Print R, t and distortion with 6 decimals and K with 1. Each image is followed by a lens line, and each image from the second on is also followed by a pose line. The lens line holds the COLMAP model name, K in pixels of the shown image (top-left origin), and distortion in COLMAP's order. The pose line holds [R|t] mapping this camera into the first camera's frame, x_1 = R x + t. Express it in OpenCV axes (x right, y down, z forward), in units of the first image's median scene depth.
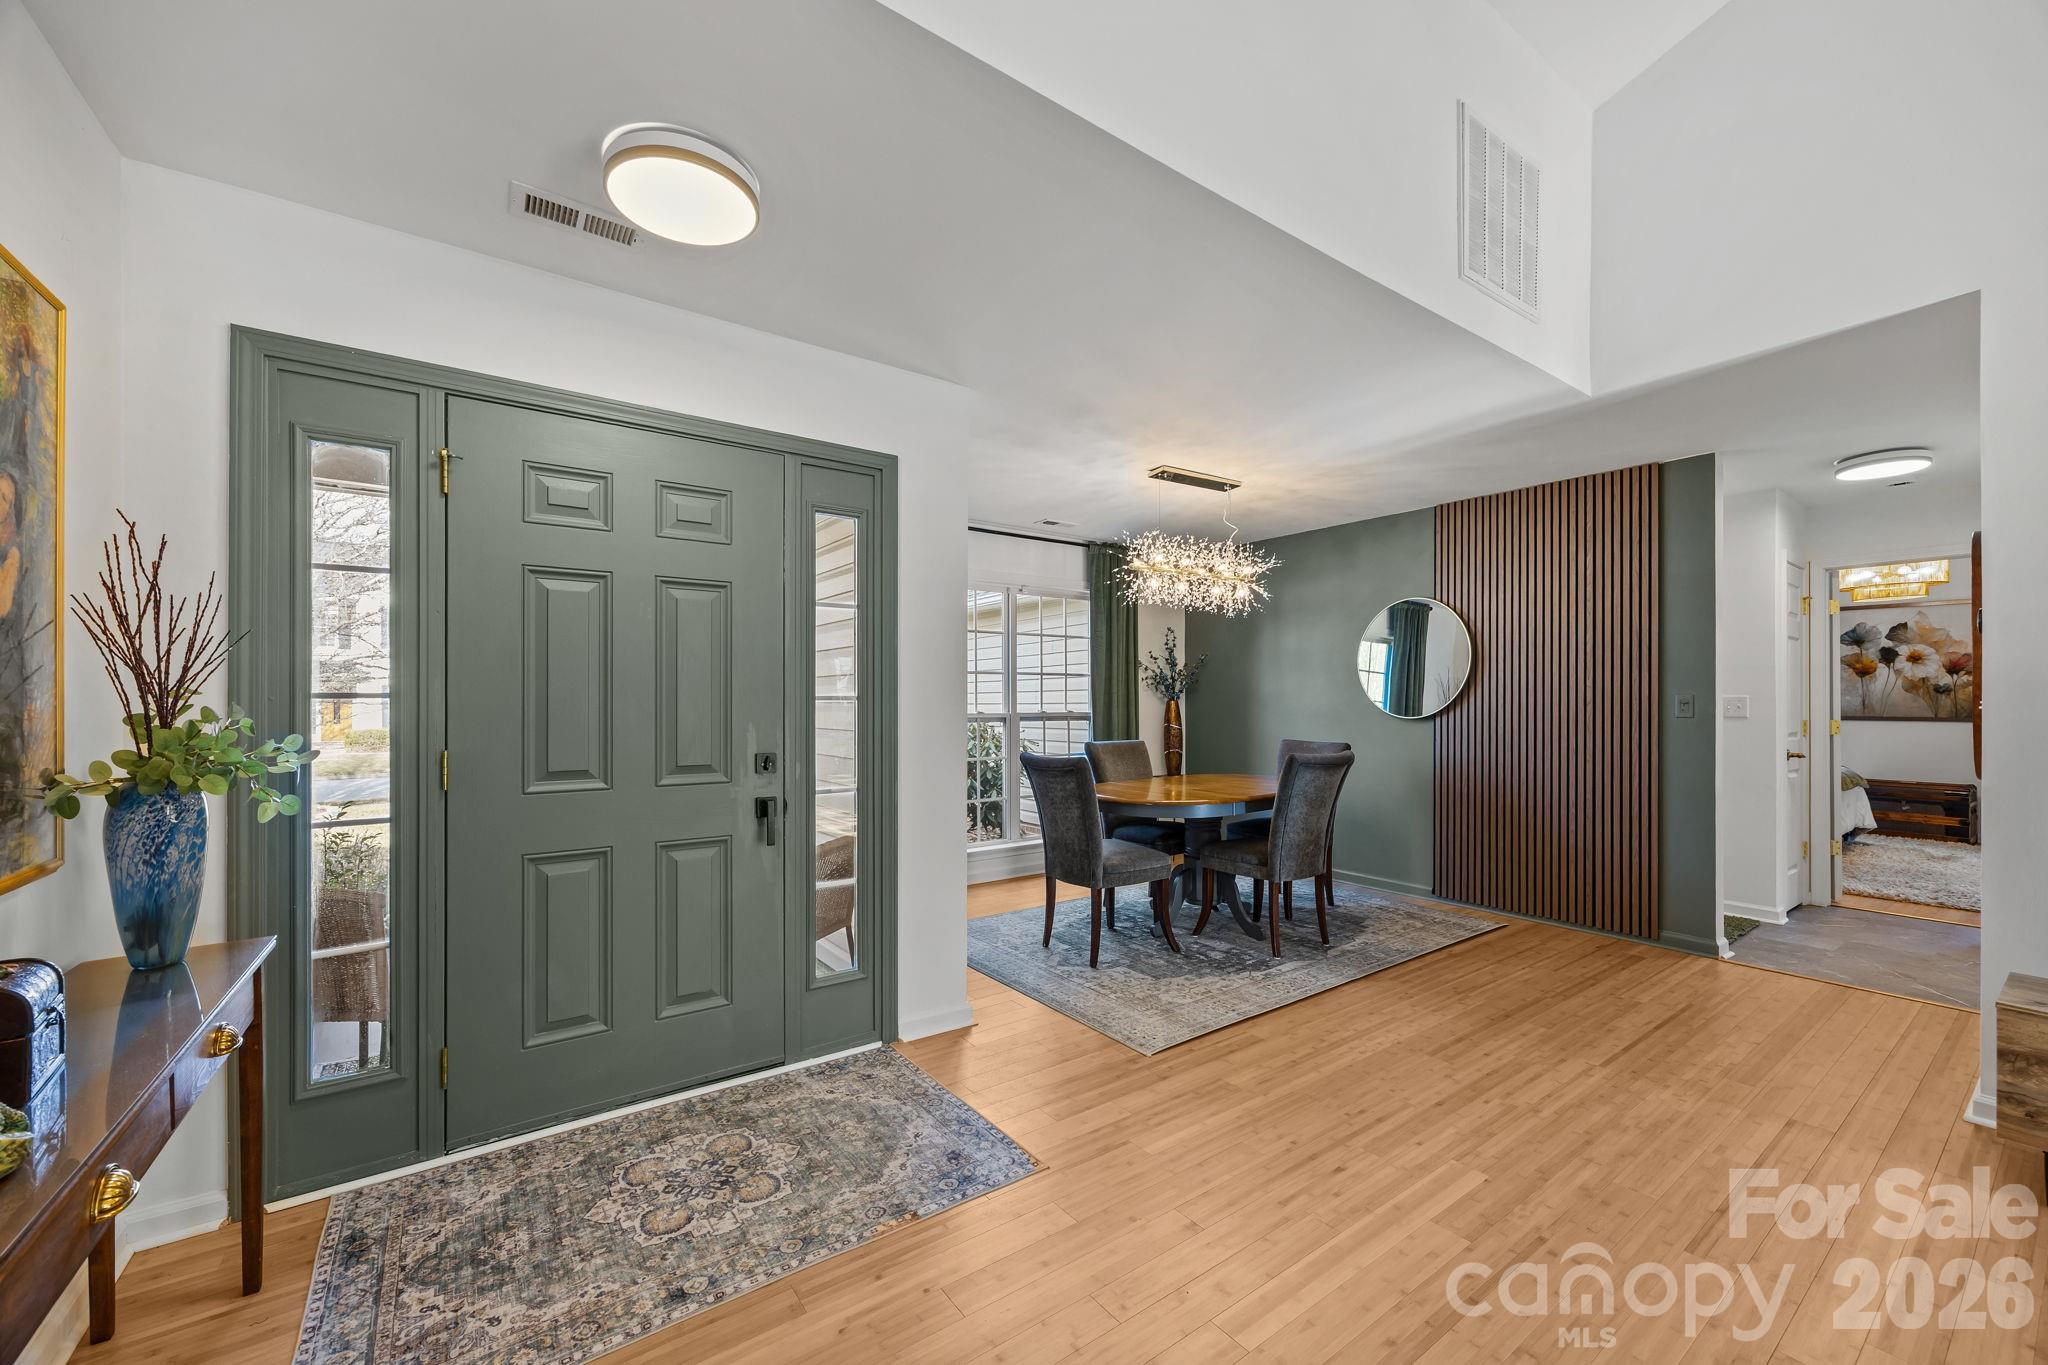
lens RADIAL K [[790.8, 0, 1027.2], [0, 790.8, 692.7], [0, 0, 1]] dist [0.002460, -0.000391]
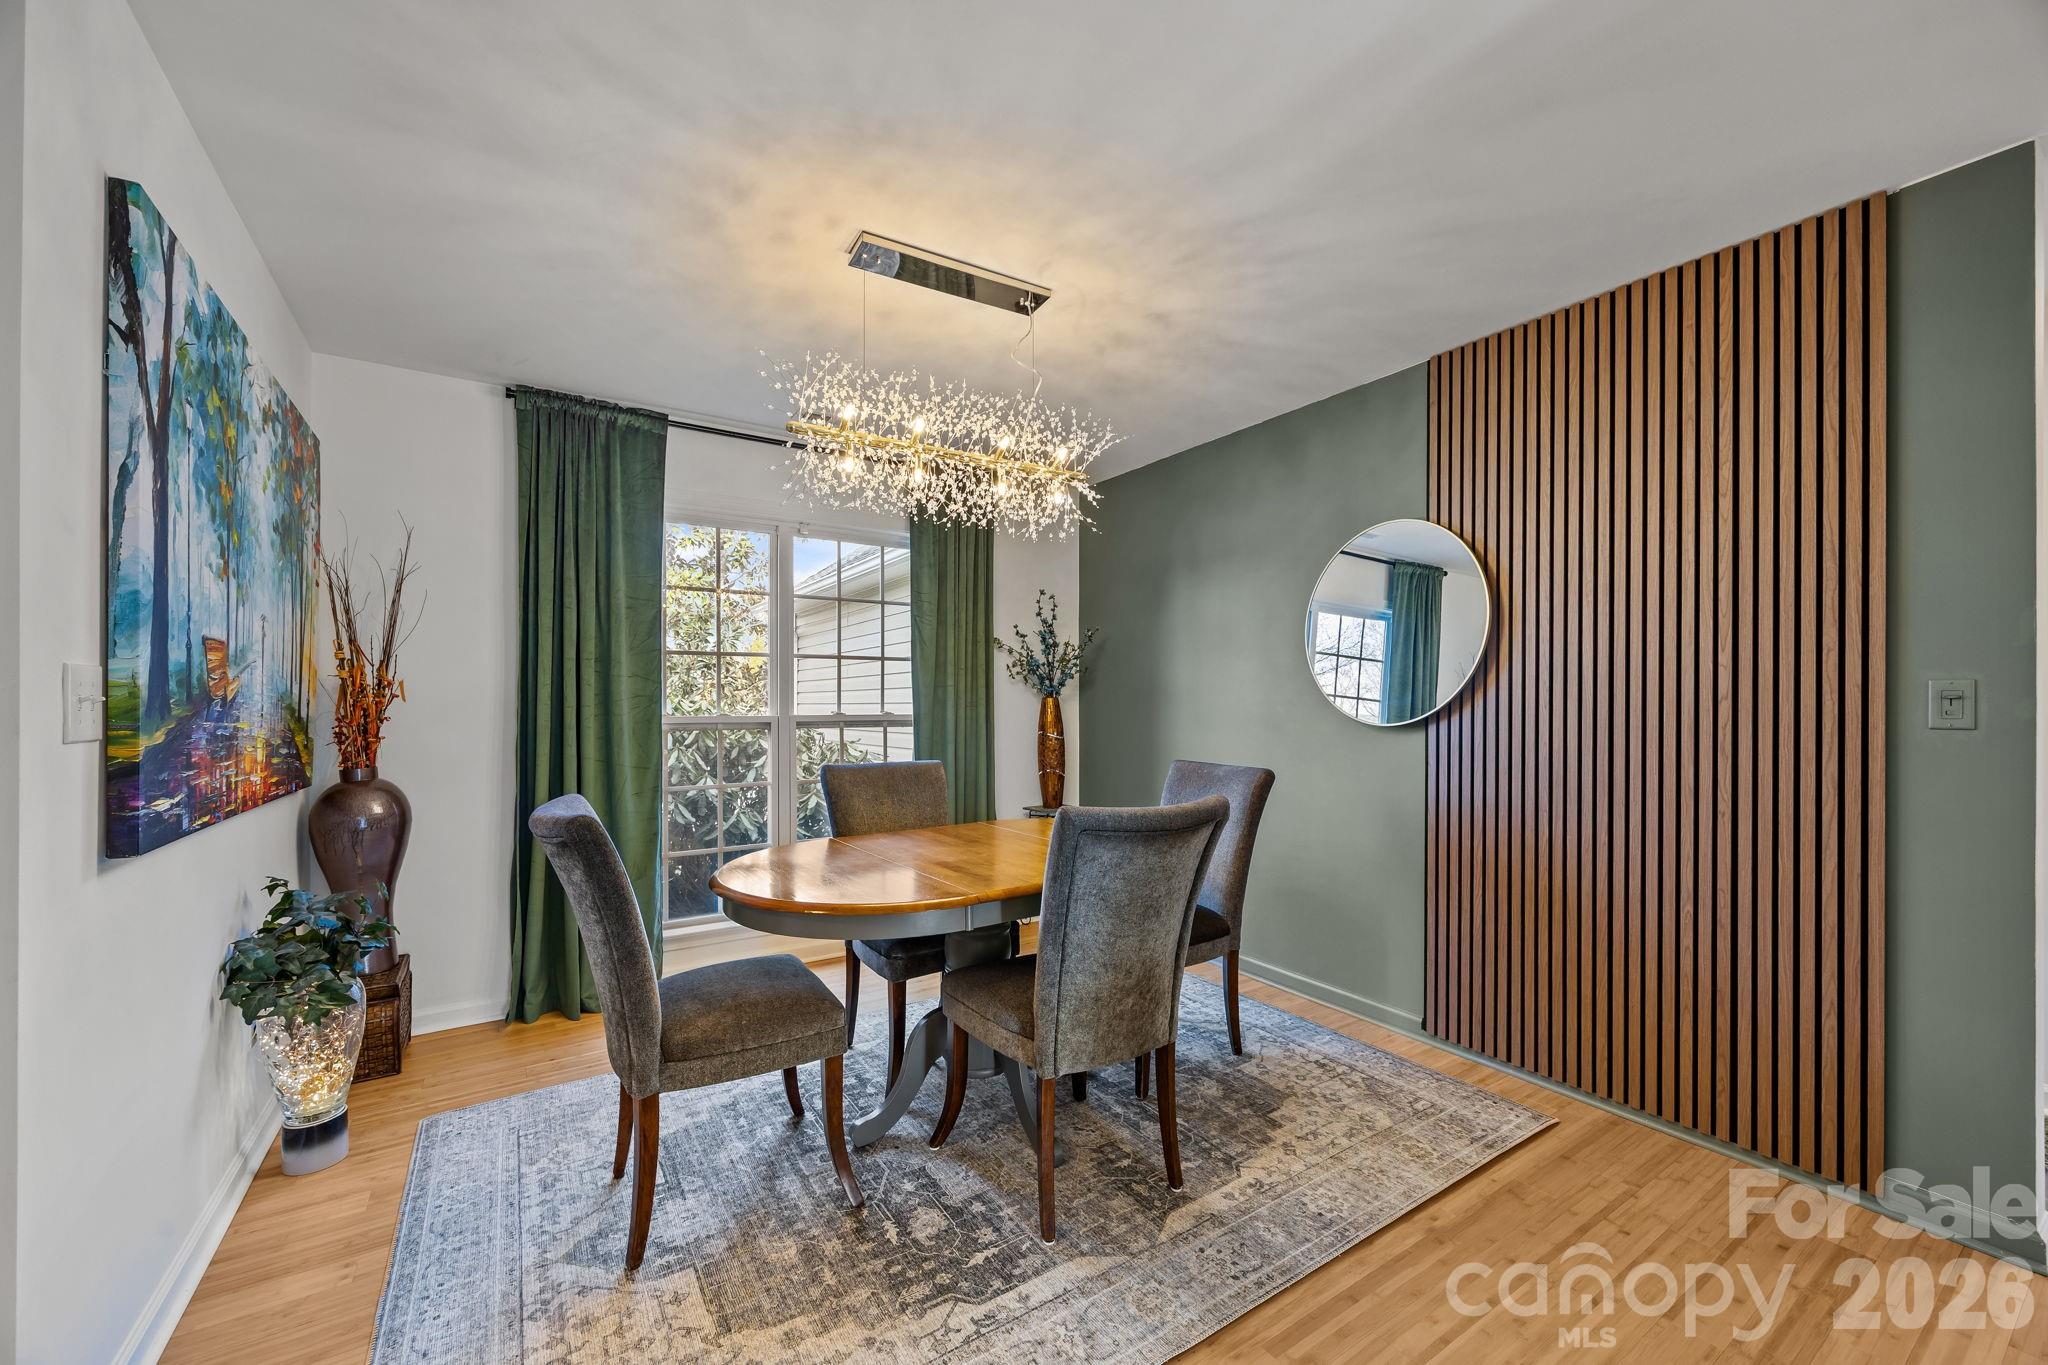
lens RADIAL K [[790.8, 0, 1019.9], [0, 790.8, 696.5], [0, 0, 1]] dist [0.002460, -0.000391]
pose [[0.998792, 0.000178, -0.049141, 0.300819], [0.000003, 0.999993, 0.003675, 0.010664], [0.049141, -0.003671, 0.998785, 0.497888]]
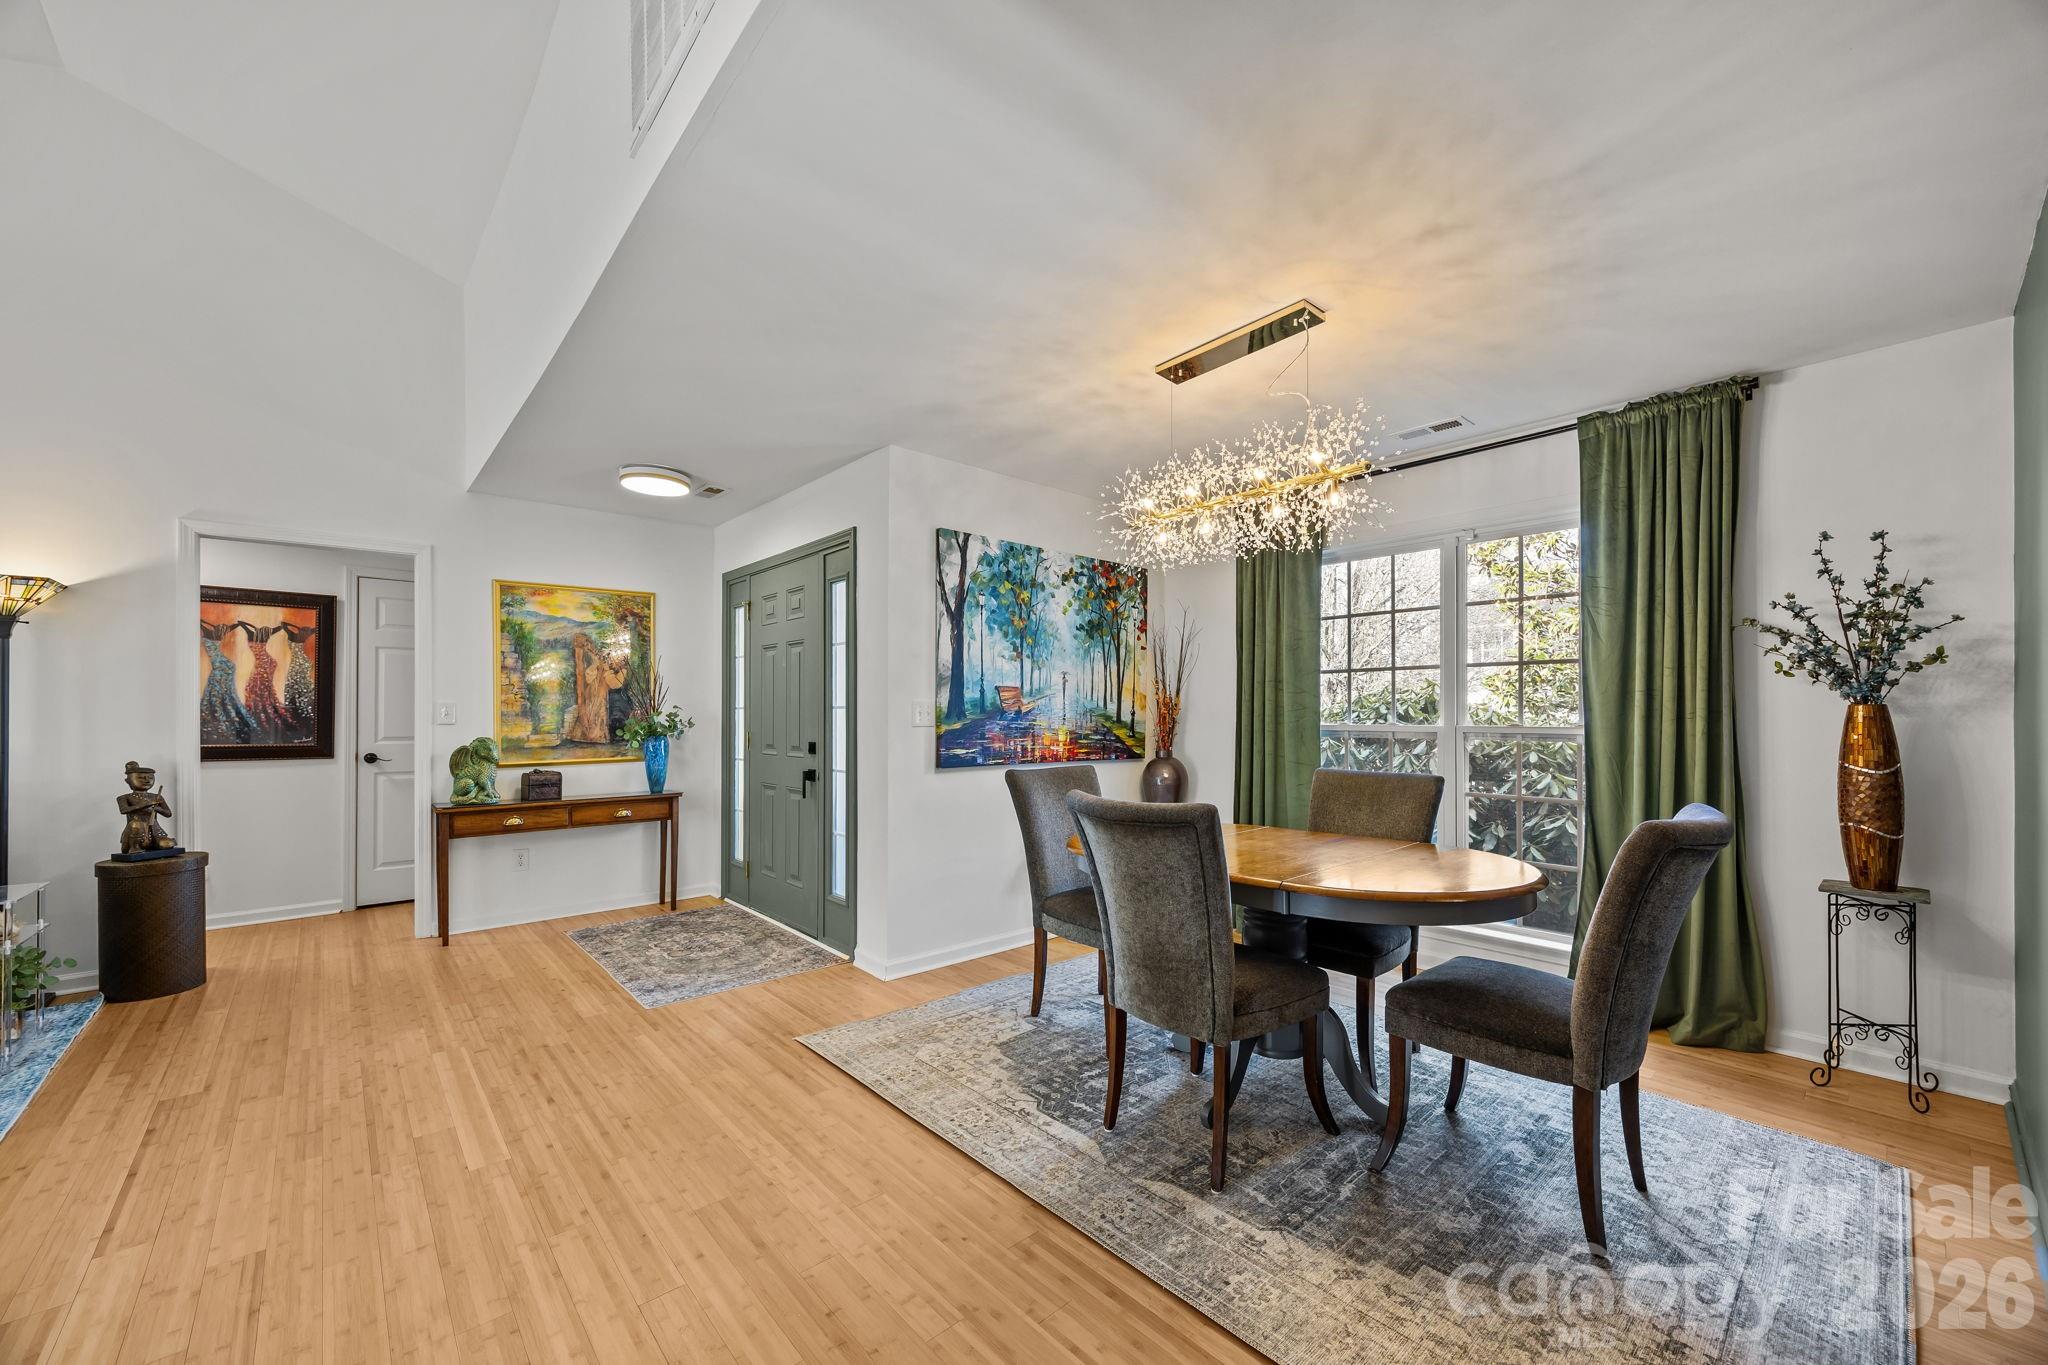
lens RADIAL K [[790.8, 0, 1033.6], [0, 790.8, 705.5], [0, 0, 1]] dist [0.002460, -0.000391]
pose [[0.108119, -0.010397, -0.994084, 0.854794], [0.010767, 0.999899, -0.009287, 0.015066], [0.994080, -0.009700, 0.108220, 0.822820]]
